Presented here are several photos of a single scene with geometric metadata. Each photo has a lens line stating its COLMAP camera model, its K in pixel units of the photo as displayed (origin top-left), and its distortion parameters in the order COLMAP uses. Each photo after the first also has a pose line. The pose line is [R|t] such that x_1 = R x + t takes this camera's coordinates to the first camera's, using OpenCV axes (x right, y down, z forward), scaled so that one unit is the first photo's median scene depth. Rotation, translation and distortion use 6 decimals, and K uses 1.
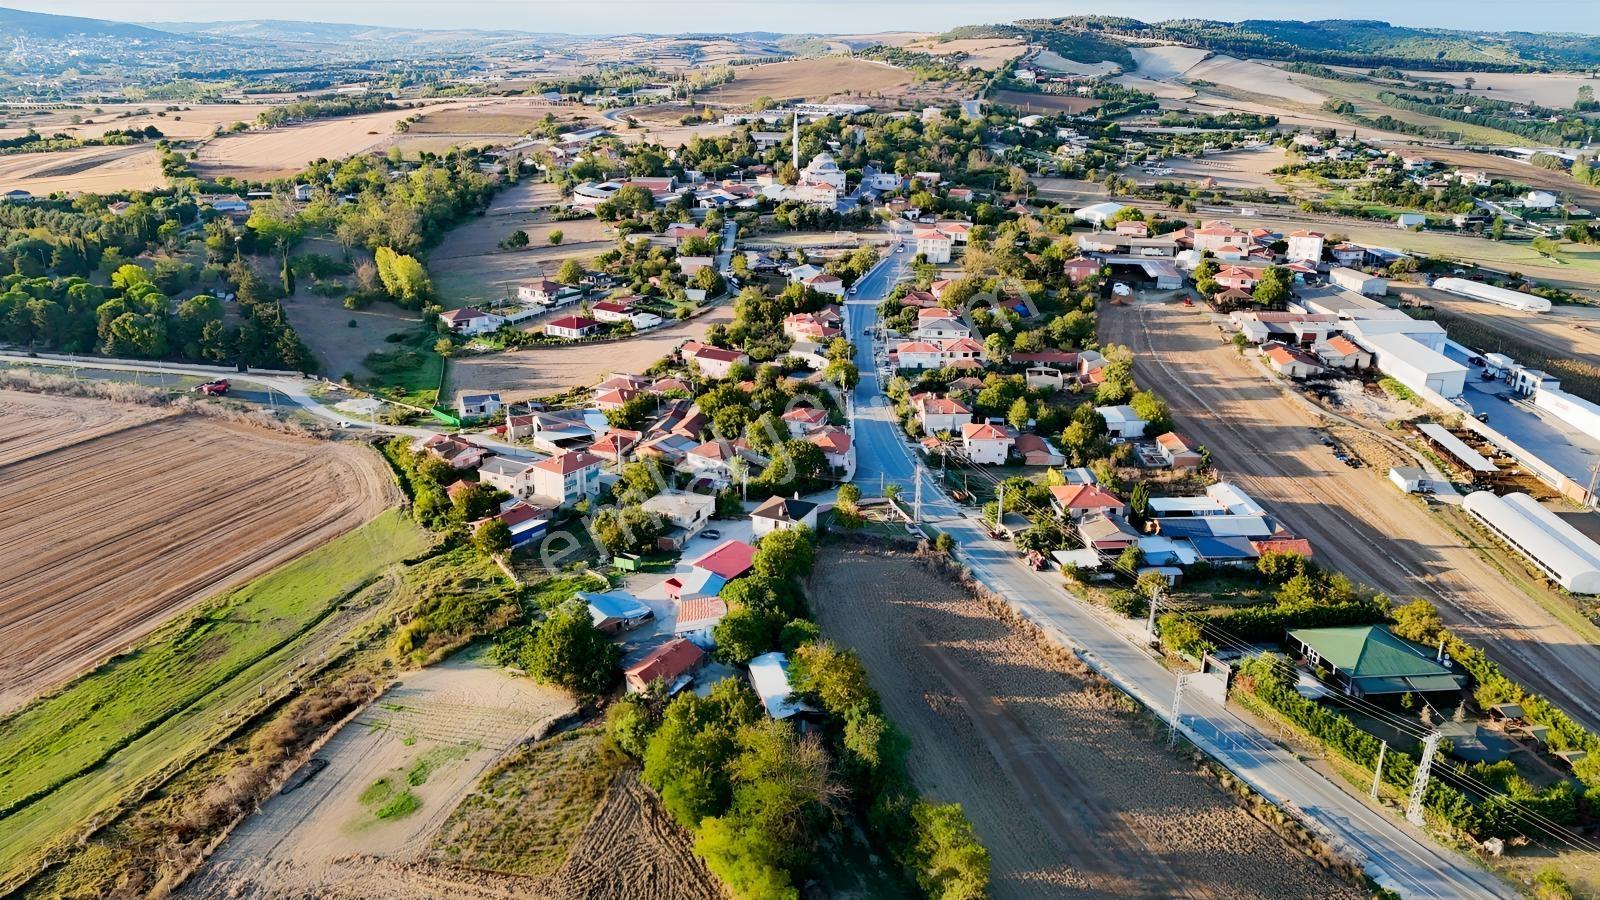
lens RADIAL K [[1168.9, 0, 796.7], [0, 1168.9, 444.5], [0, 0, 1]] dist [0.076314, -0.079296]
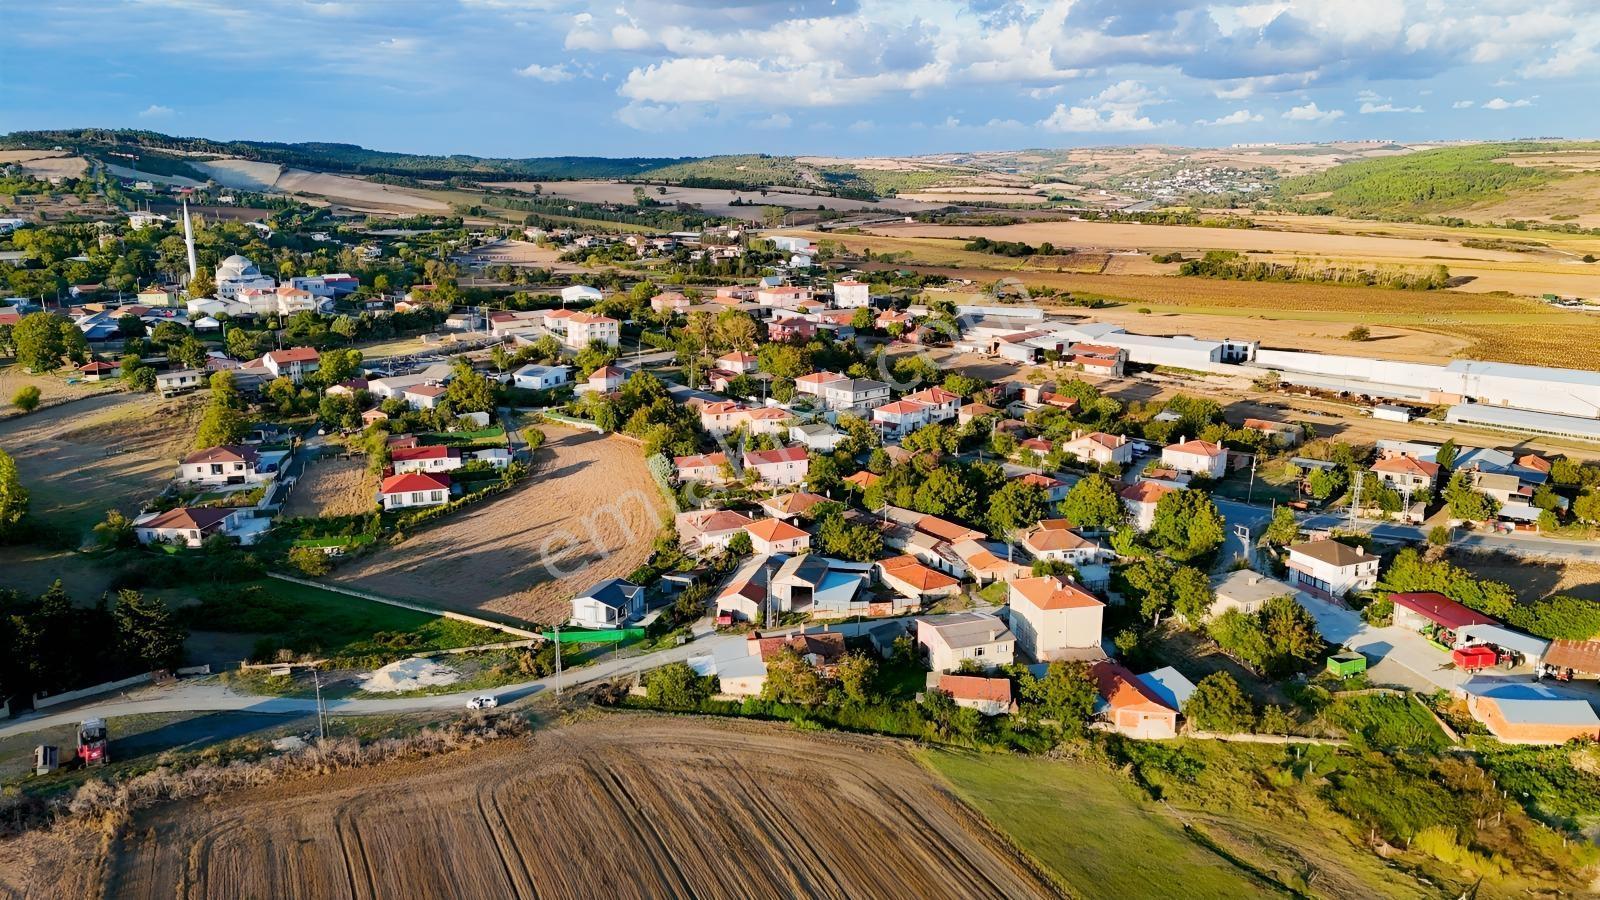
lens RADIAL K [[1168.9, 0, 796.7], [0, 1168.9, 444.5], [0, 0, 1]] dist [0.076314, -0.079296]
pose [[0.655303, -0.188810, 0.731388, -0.531407], [0.262704, 0.964780, 0.013685, -0.080157], [-0.708212, 0.183170, 0.681824, 0.422768]]
